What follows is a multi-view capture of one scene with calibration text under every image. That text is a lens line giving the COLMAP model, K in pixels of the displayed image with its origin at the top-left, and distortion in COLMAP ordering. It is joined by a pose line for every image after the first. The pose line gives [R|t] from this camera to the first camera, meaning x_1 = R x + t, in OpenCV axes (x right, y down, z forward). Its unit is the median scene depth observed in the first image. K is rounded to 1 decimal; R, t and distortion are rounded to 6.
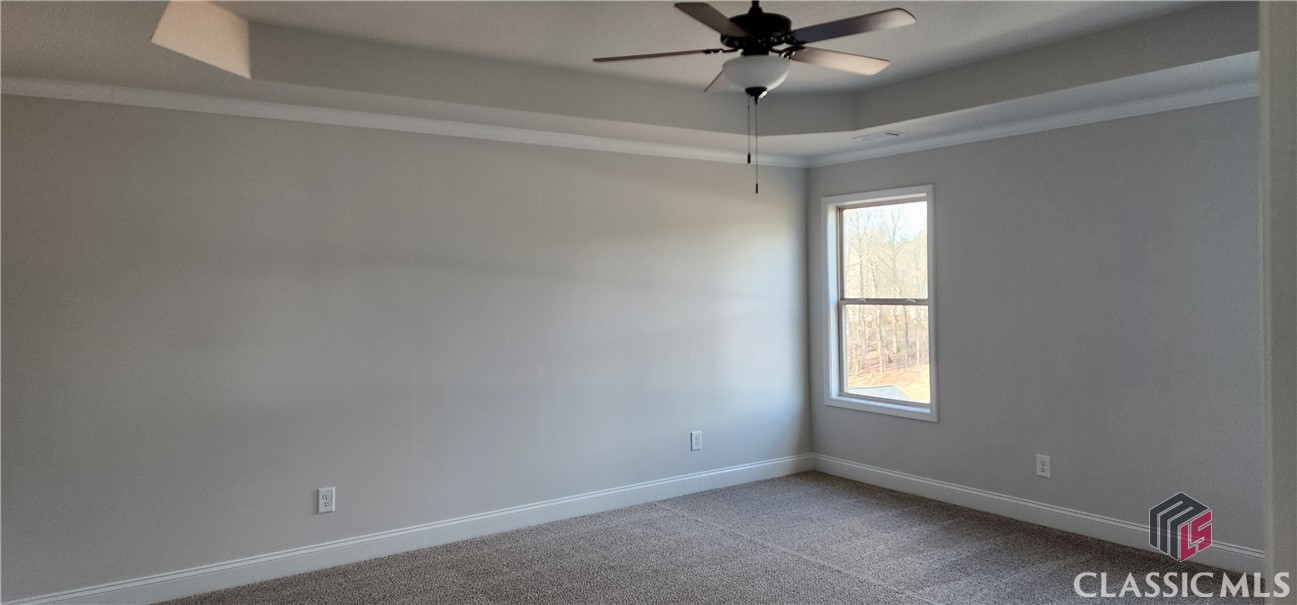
lens RADIAL K [[855.4, 0, 646.8], [0, 855.4, 296.7], [0, 0, 1]] dist [0.076322, -0.062945]
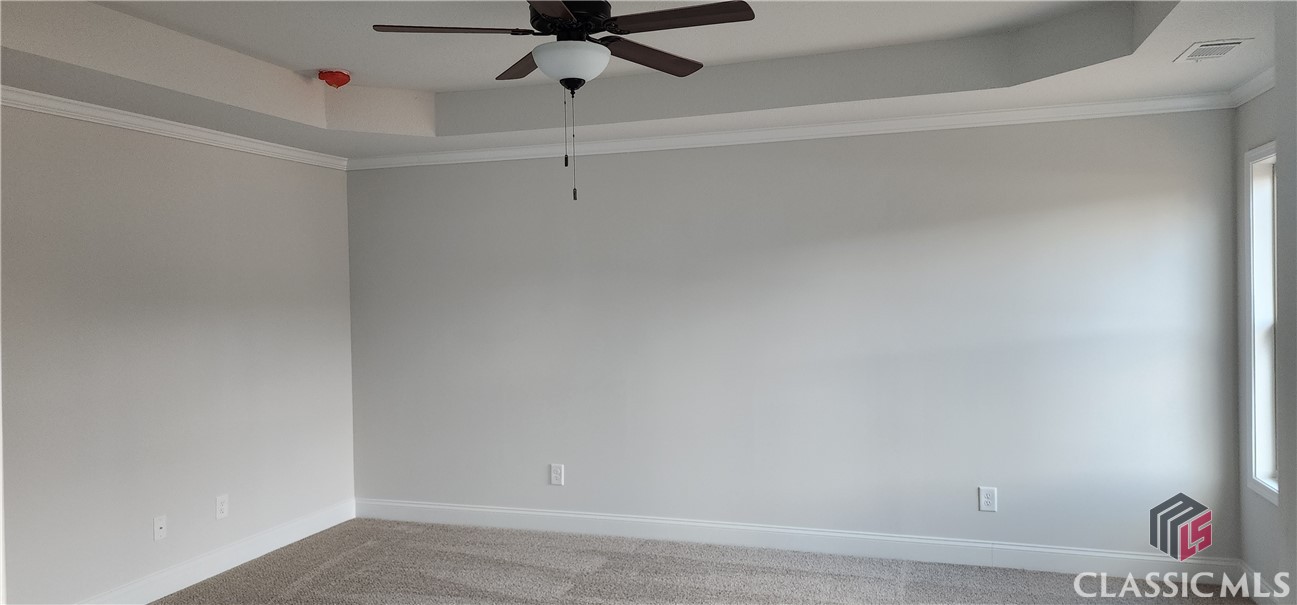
lens RADIAL K [[855.4, 0, 649.0], [0, 855.4, 305.8], [0, 0, 1]] dist [0.076322, -0.062945]
pose [[0.603570, 0.024984, -0.796918, 0.610794], [-0.004988, 0.999608, 0.027561, -0.027783], [0.797294, -0.012660, 0.603458, 0.379784]]
